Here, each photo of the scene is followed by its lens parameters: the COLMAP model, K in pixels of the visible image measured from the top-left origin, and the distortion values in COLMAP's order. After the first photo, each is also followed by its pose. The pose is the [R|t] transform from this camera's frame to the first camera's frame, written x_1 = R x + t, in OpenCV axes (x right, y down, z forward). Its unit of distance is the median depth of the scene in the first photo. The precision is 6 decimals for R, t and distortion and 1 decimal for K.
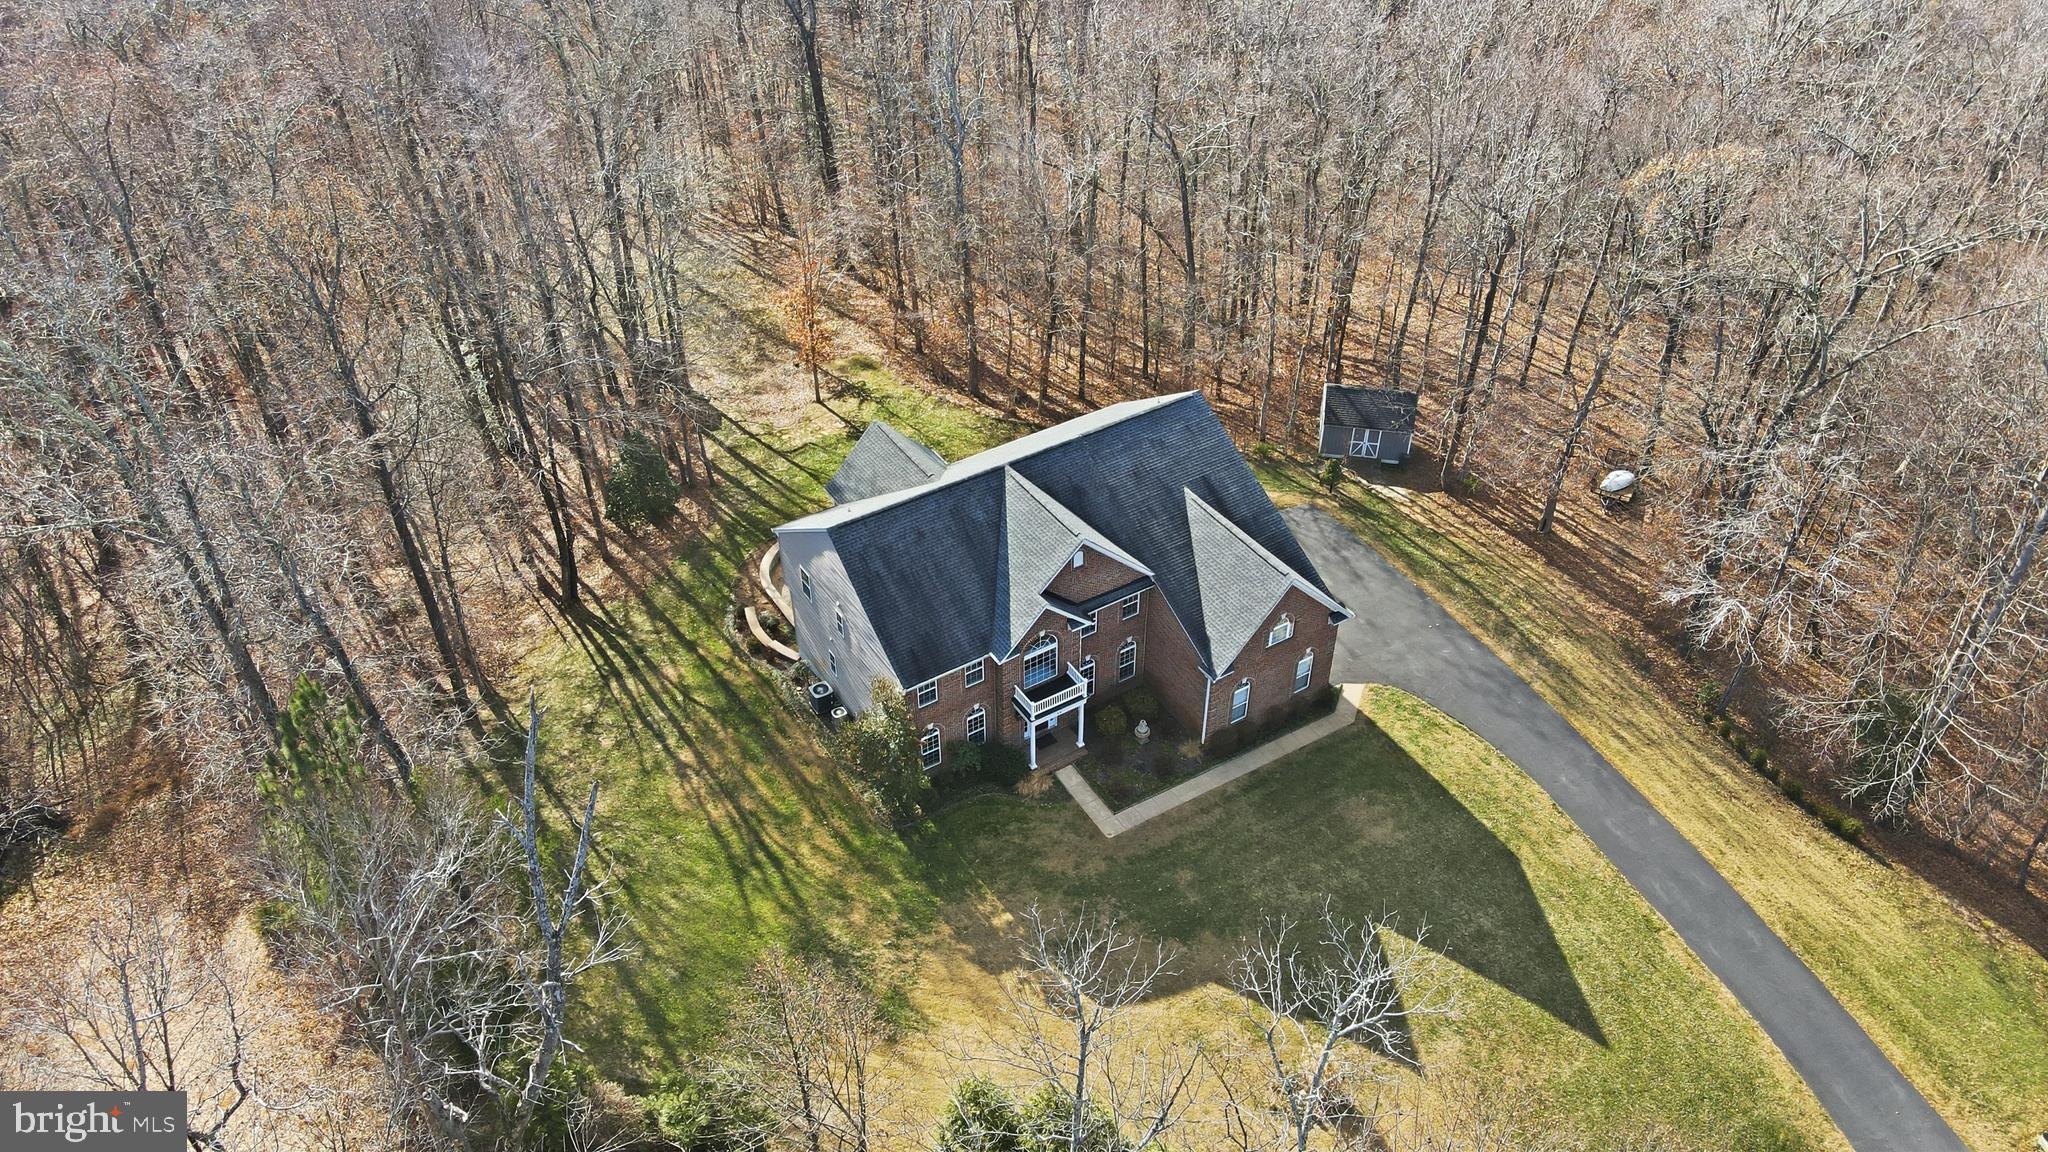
lens RADIAL K [[1495.2, 0, 1009.6], [0, 1495.2, 585.0], [0, 0, 1]] dist [-0.014459, 0.068384]
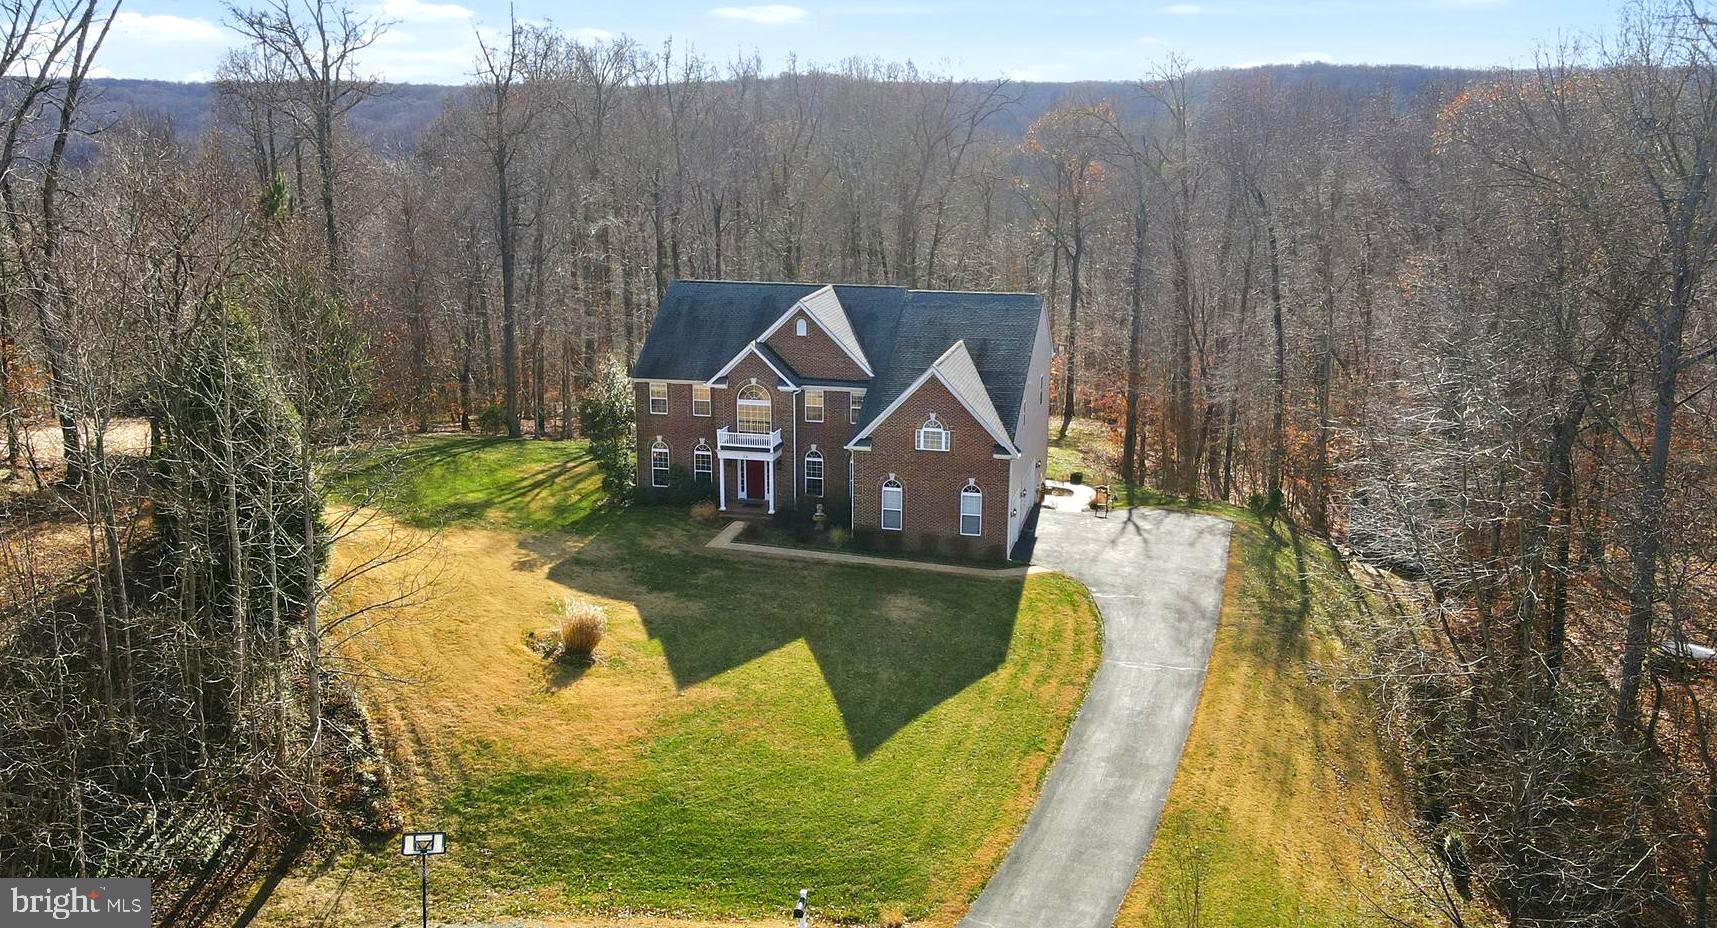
lens RADIAL K [[1499.1, 0, 813.8], [0, 1499.1, 465.0], [0, 0, 1]] dist [0.001957, -0.000360]
pose [[0.691302, 0.182477, -0.699145, 0.818907], [-0.466669, 0.851471, -0.239200, 0.321029], [0.551653, 0.491629, 0.673780, 0.260393]]
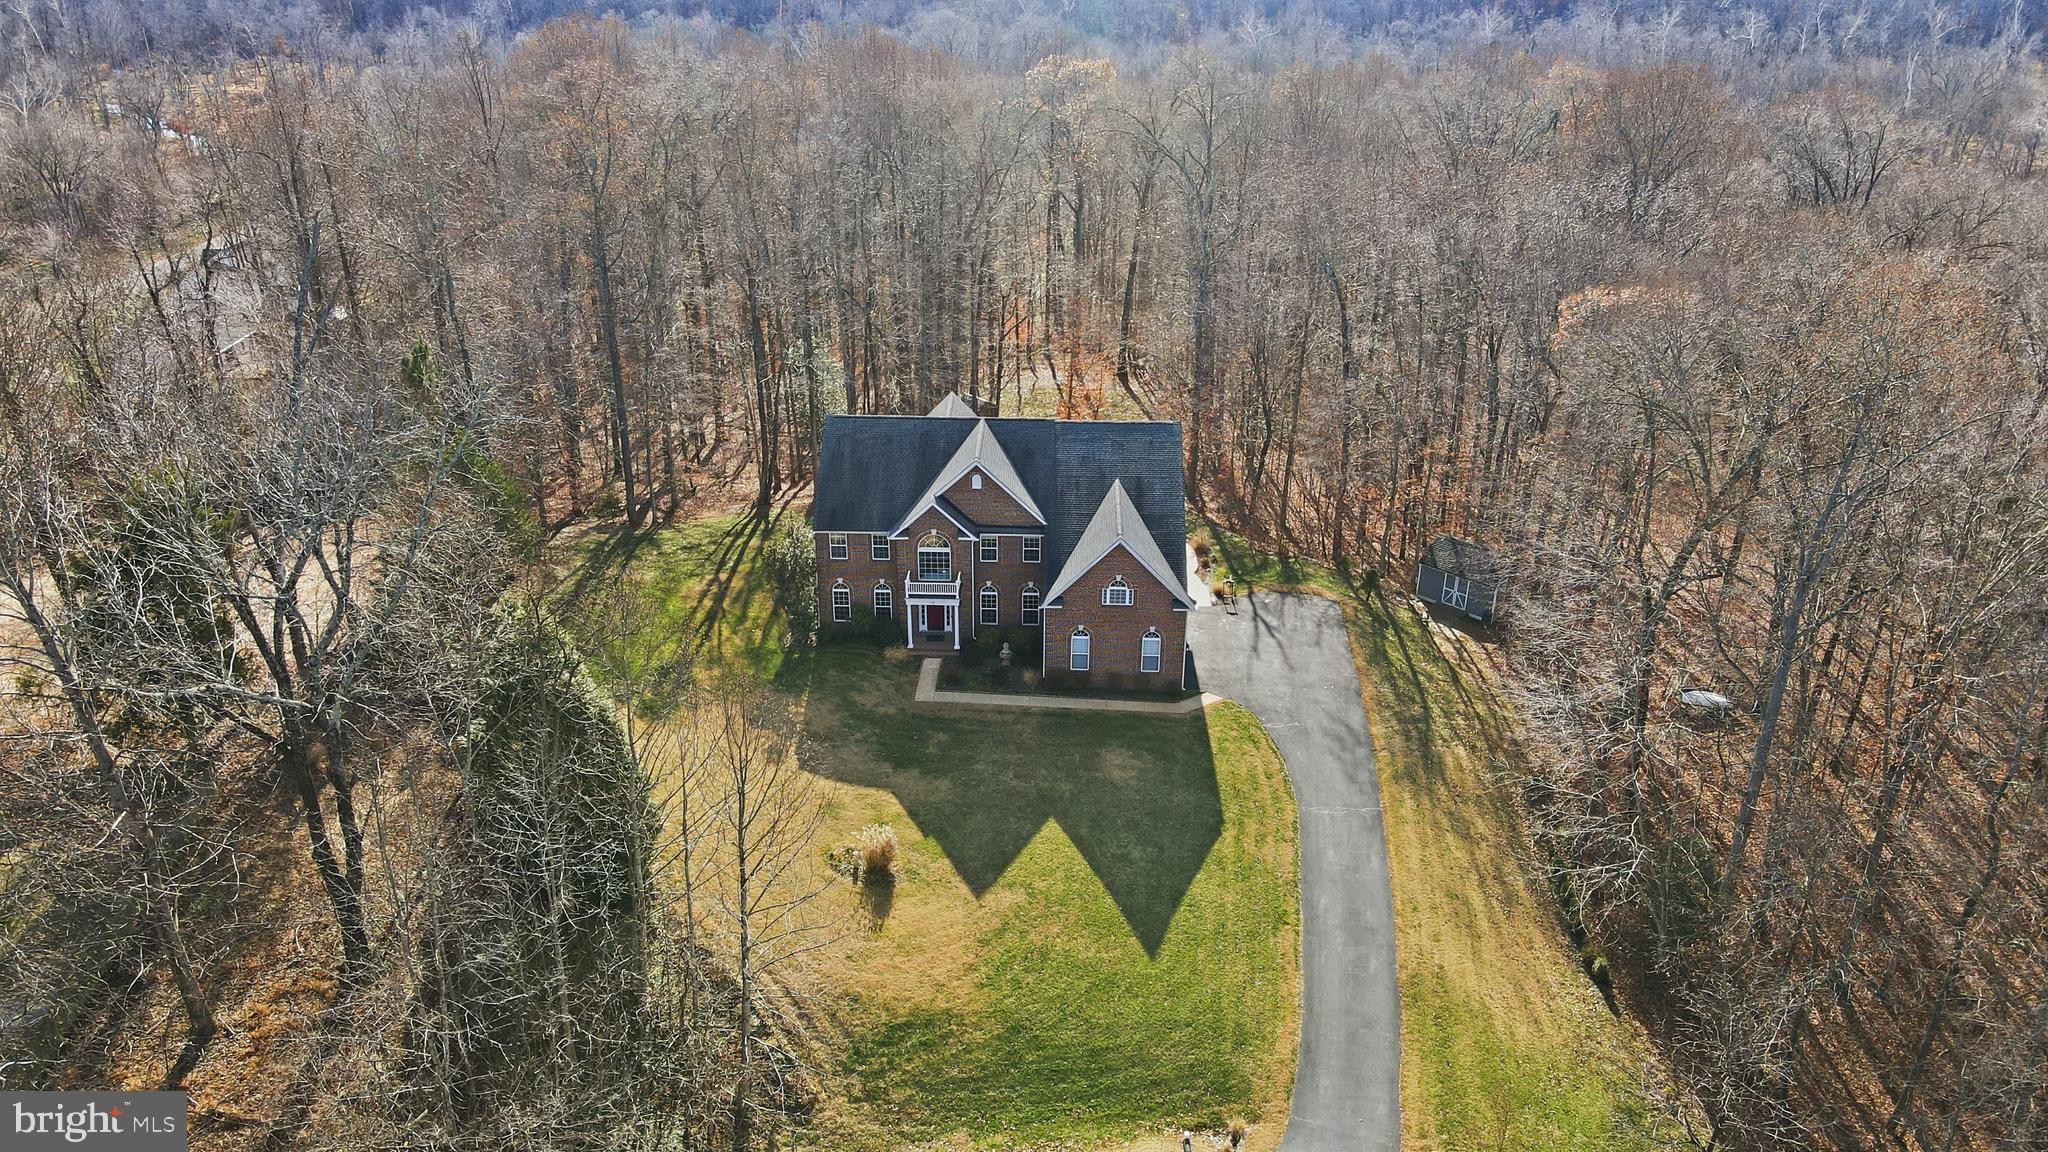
lens RADIAL K [[1495.2, 0, 1009.6], [0, 1495.2, 585.0], [0, 0, 1]] dist [-0.014459, 0.068384]
pose [[0.828867, 0.259606, -0.495565, 0.658531], [-0.366916, 0.920949, -0.131246, 0.200277], [0.422318, 0.290616, 0.858598, -0.028635]]
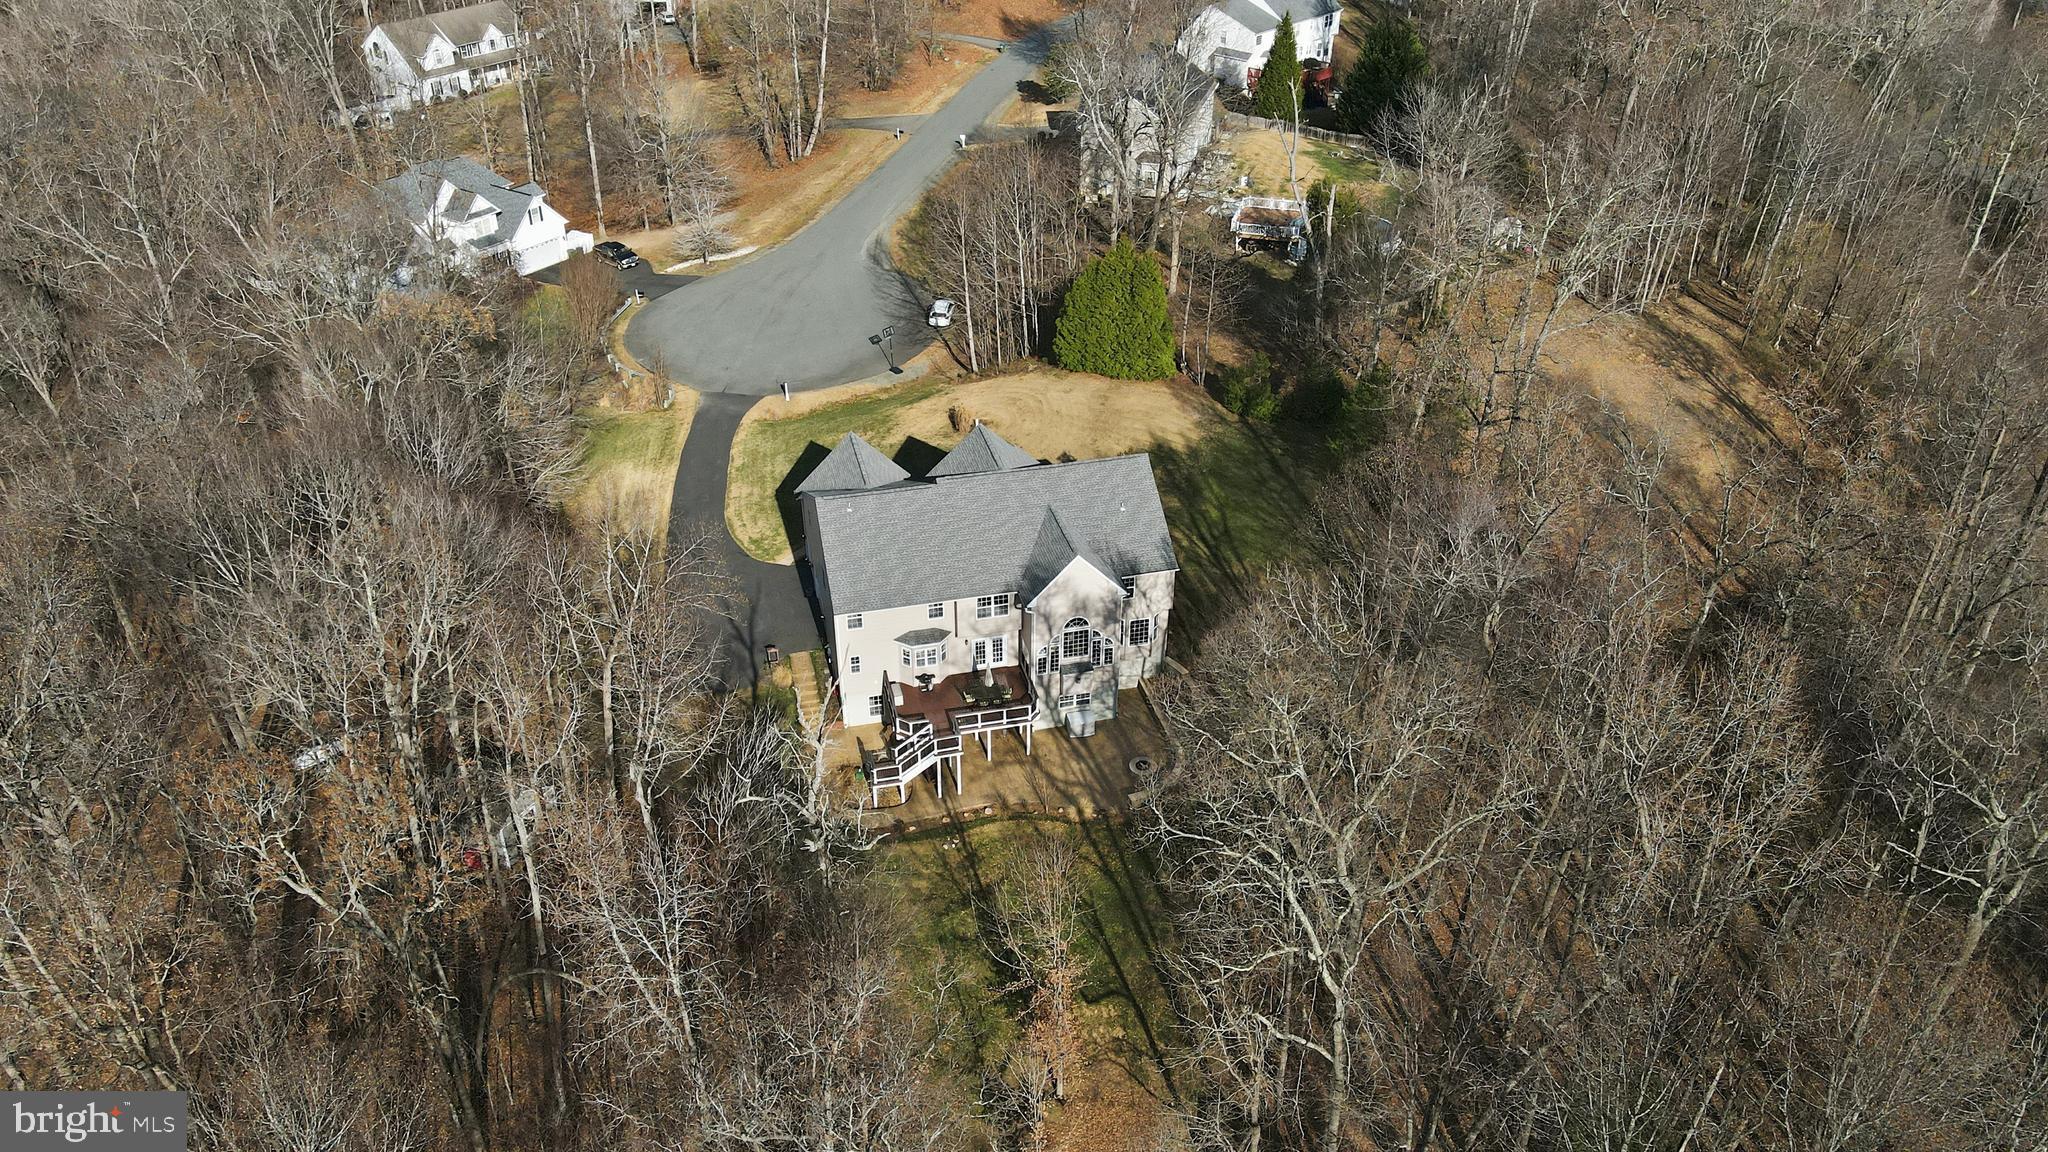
lens RADIAL K [[1508.1, 0, 1024.0], [0, 1508.1, 576.0], [0, 0, 1]] dist [0.000904, -0.000110]
pose [[-0.949723, -0.164139, 0.266617, -0.379584], [0.202161, 0.328766, 0.922521, -1.236776], [-0.239076, 0.930038, -0.279054, 1.419825]]
